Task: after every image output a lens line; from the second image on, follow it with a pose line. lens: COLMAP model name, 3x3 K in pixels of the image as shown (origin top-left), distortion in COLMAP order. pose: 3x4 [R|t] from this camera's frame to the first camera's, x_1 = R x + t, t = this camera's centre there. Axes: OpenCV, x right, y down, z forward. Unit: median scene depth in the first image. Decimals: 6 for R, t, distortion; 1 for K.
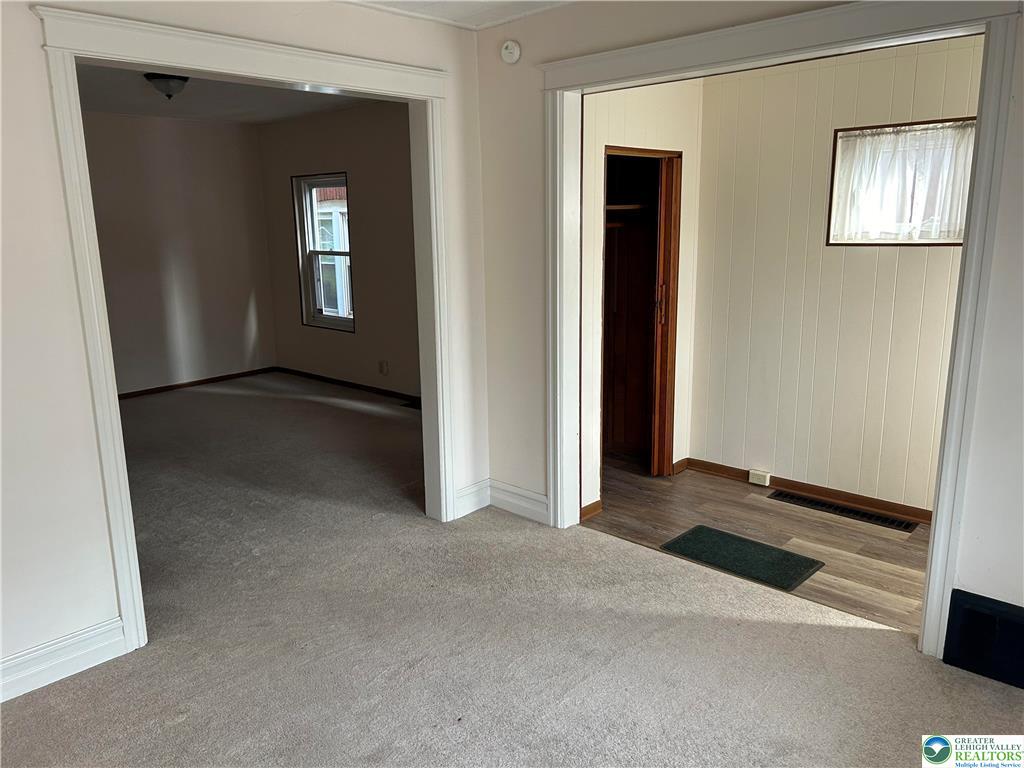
lens RADIAL K [[774.0, 0, 509.1], [0, 774.0, 385.4], [0, 0, 1]] dist [0.087655, -0.176351]
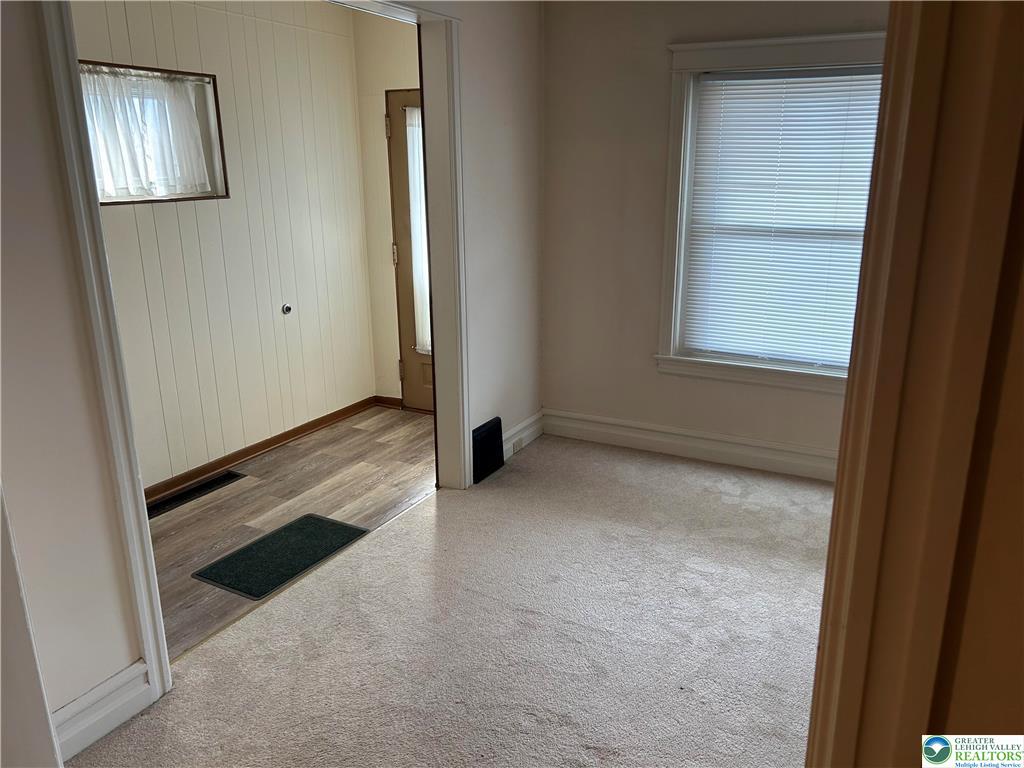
lens RADIAL K [[774.0, 0, 509.1], [0, 774.0, 385.4], [0, 0, 1]] dist [0.087655, -0.176351]
pose [[-0.262688, -0.237706, 0.935142, -0.540983], [0.220926, 0.928614, 0.298106, -0.162086], [-0.939248, 0.284906, -0.191420, 0.856534]]
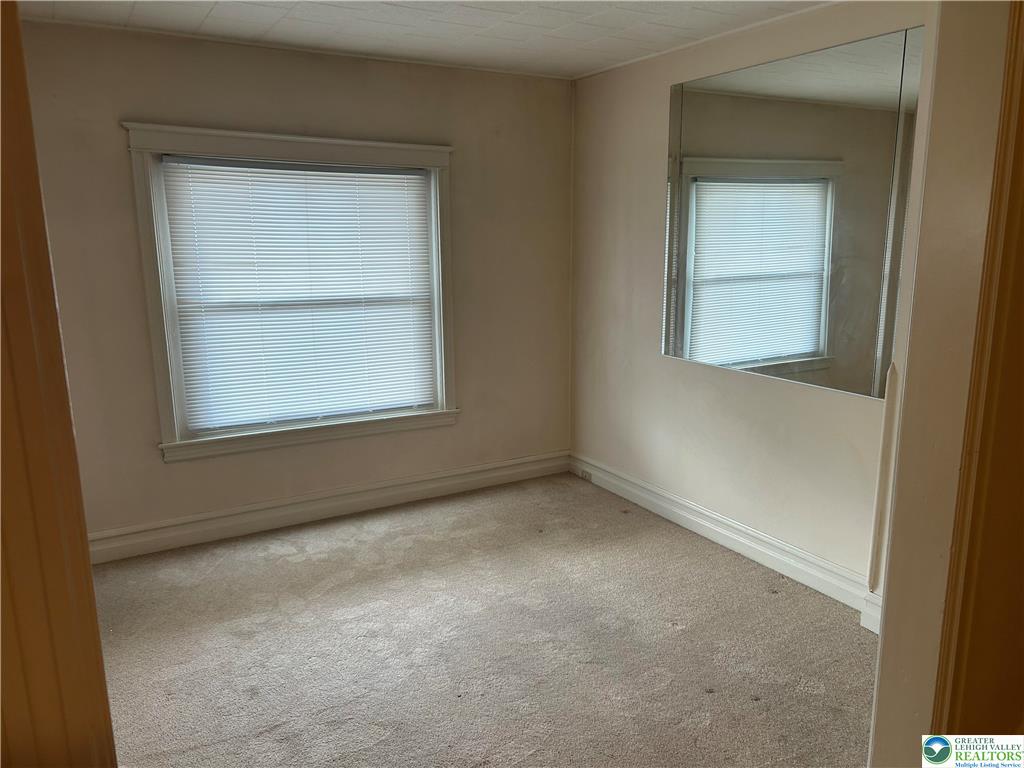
lens RADIAL K [[774.0, 0, 509.1], [0, 774.0, 385.4], [0, 0, 1]] dist [0.087655, -0.176351]
pose [[-0.963081, -0.025937, 0.267959, -0.271345], [0.082659, 0.918780, 0.386020, -0.256822], [-0.256208, 0.393917, -0.882716, 1.192182]]
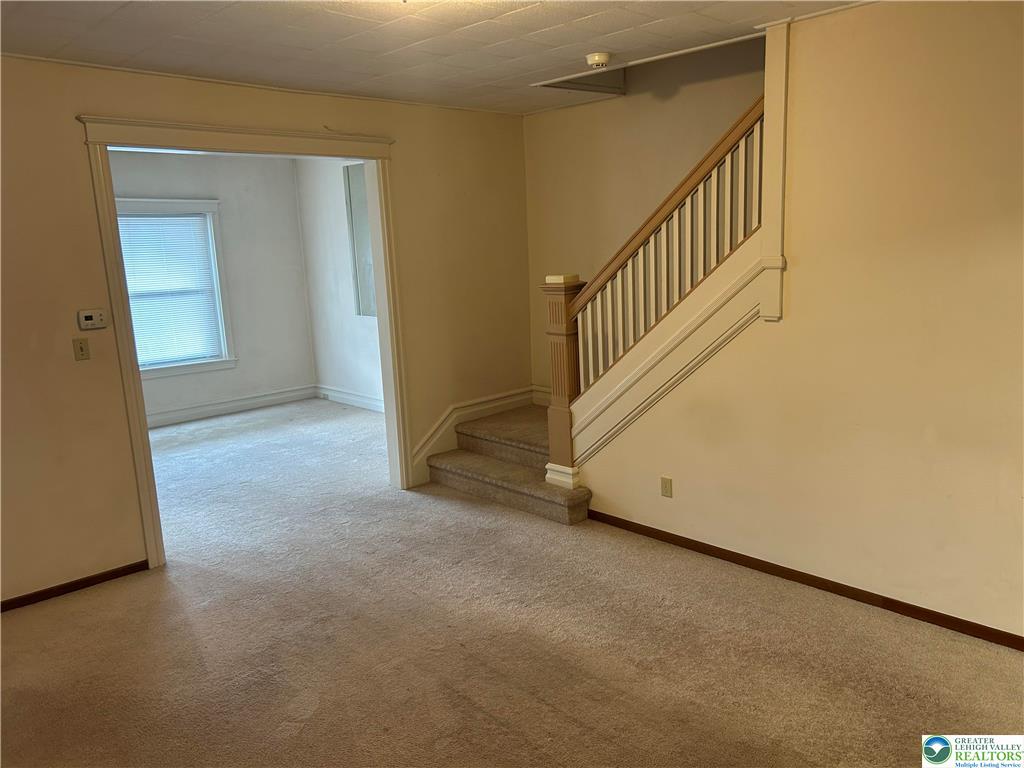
lens RADIAL K [[789.2, 0, 539.2], [0, 789.2, 386.5], [0, 0, 1]] dist [-0.002486, -0.001607]
pose [[-0.998346, 0.057426, 0.002773, -0.647610], [0.053899, 0.918053, 0.392777, -0.445289], [0.020010, 0.392276, -0.919630, 2.063265]]
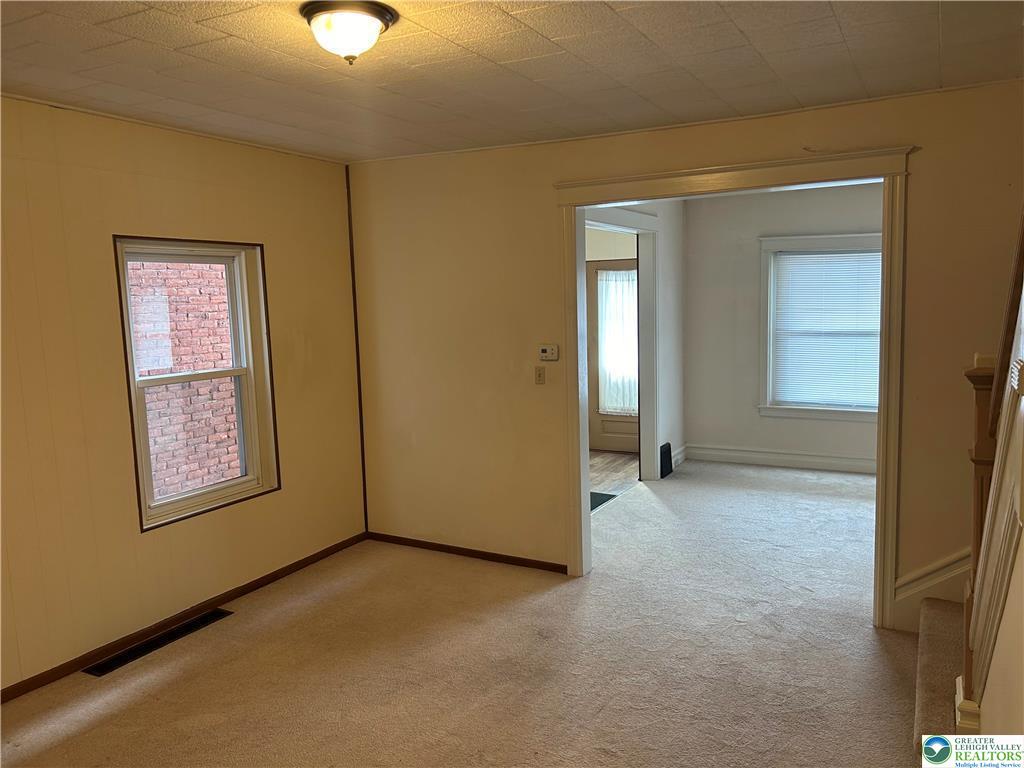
lens RADIAL K [[774.0, 0, 509.1], [0, 774.0, 385.4], [0, 0, 1]] dist [0.087655, -0.176351]
pose [[-0.257307, -0.080586, 0.962964, -1.225173], [0.238108, 0.960504, 0.144003, -0.294446], [-0.936535, 0.266342, -0.227957, 1.425787]]
